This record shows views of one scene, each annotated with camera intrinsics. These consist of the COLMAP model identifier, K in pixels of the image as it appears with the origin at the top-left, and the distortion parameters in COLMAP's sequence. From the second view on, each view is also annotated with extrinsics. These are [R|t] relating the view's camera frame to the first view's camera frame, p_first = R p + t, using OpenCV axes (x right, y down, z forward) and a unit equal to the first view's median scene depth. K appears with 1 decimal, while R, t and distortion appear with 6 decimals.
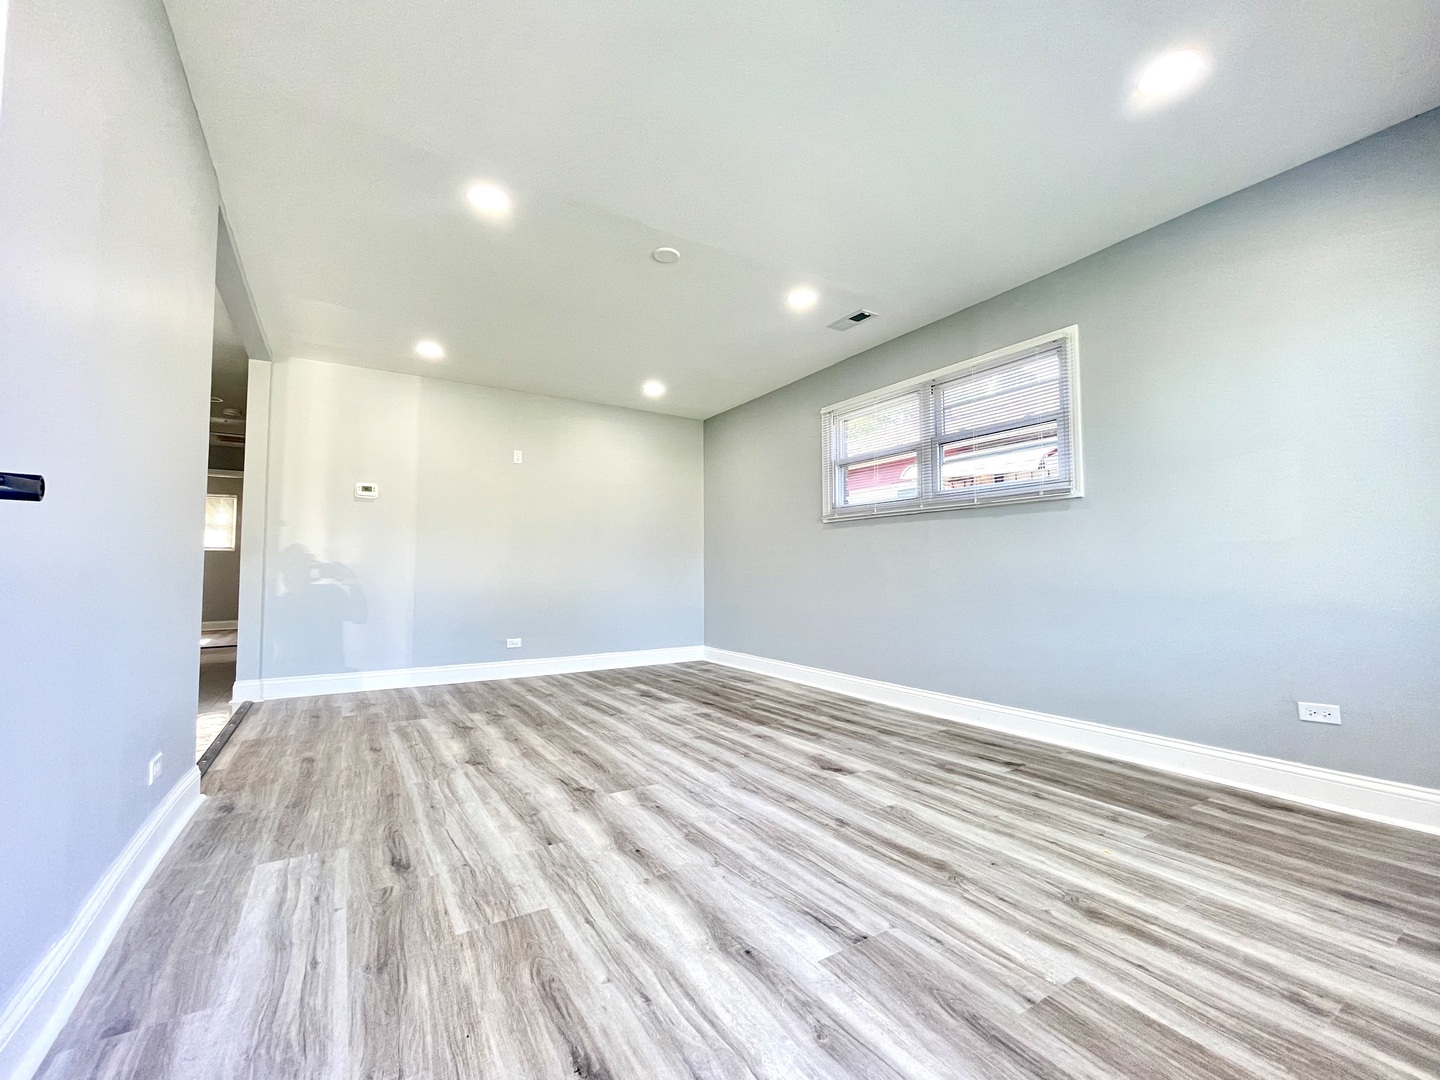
lens RADIAL K [[578.5, 0, 715.7], [0, 578.5, 543.8], [0, 0, 1]] dist [-0.006469, 0.000521]
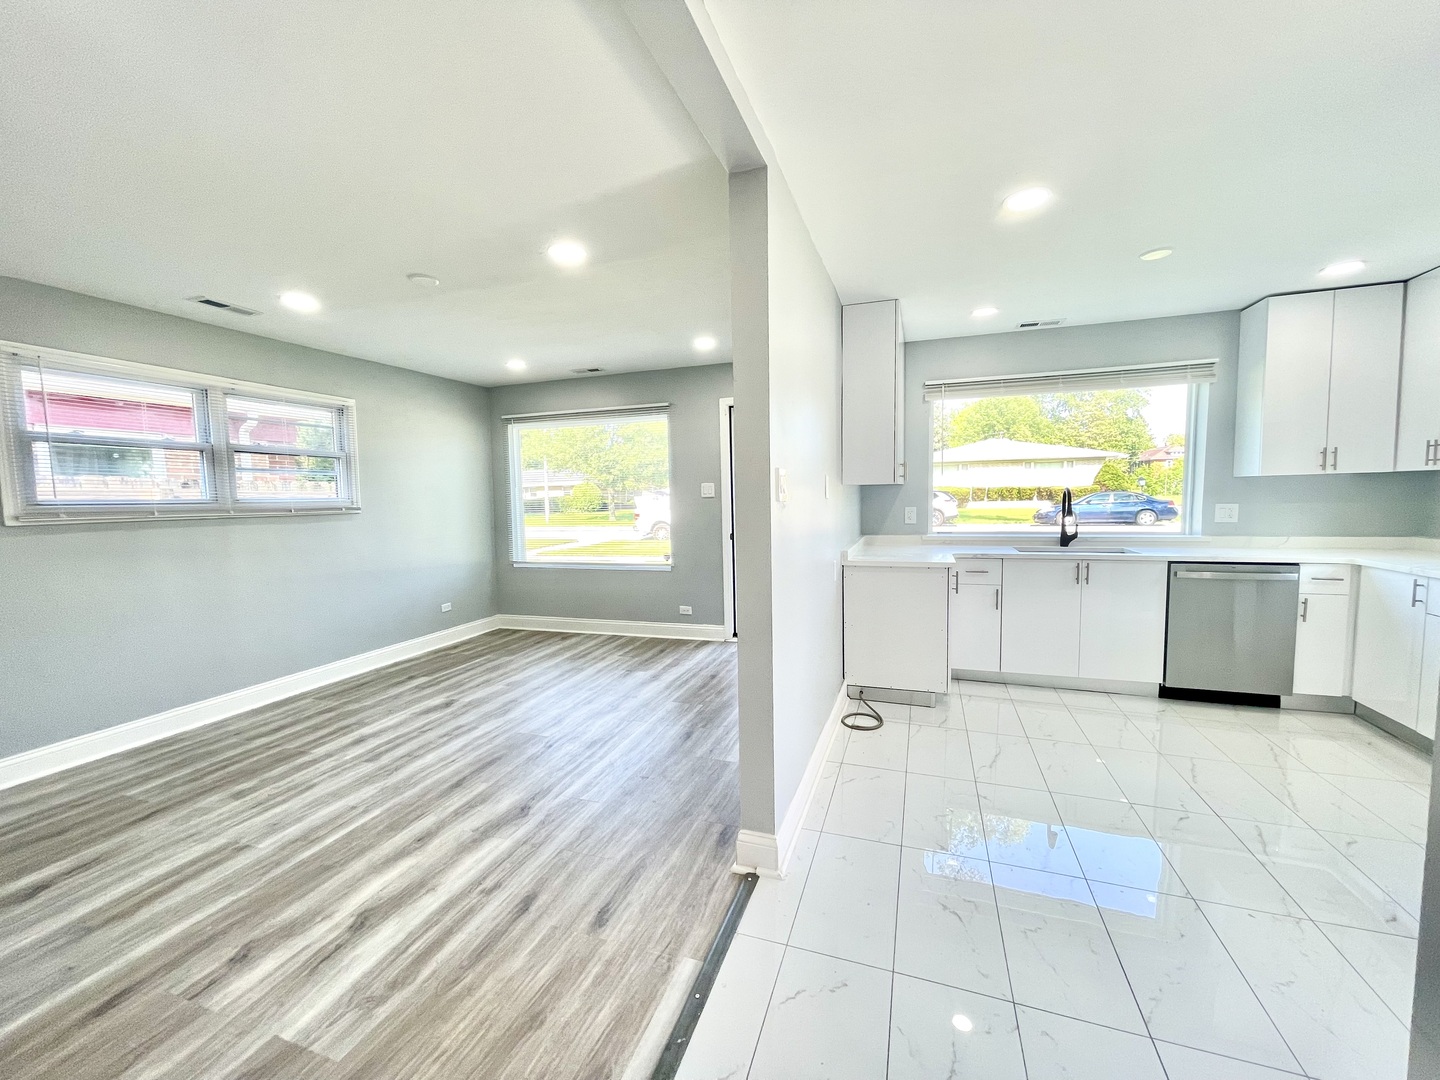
lens RADIAL K [[578.5, 0, 715.7], [0, 578.5, 543.8], [0, 0, 1]] dist [-0.006469, 0.000521]
pose [[-0.602747, -0.050190, 0.796353, -1.246795], [-0.013610, 0.998521, 0.052631, -0.092858], [-0.797817, 0.020885, -0.602538, 1.237318]]
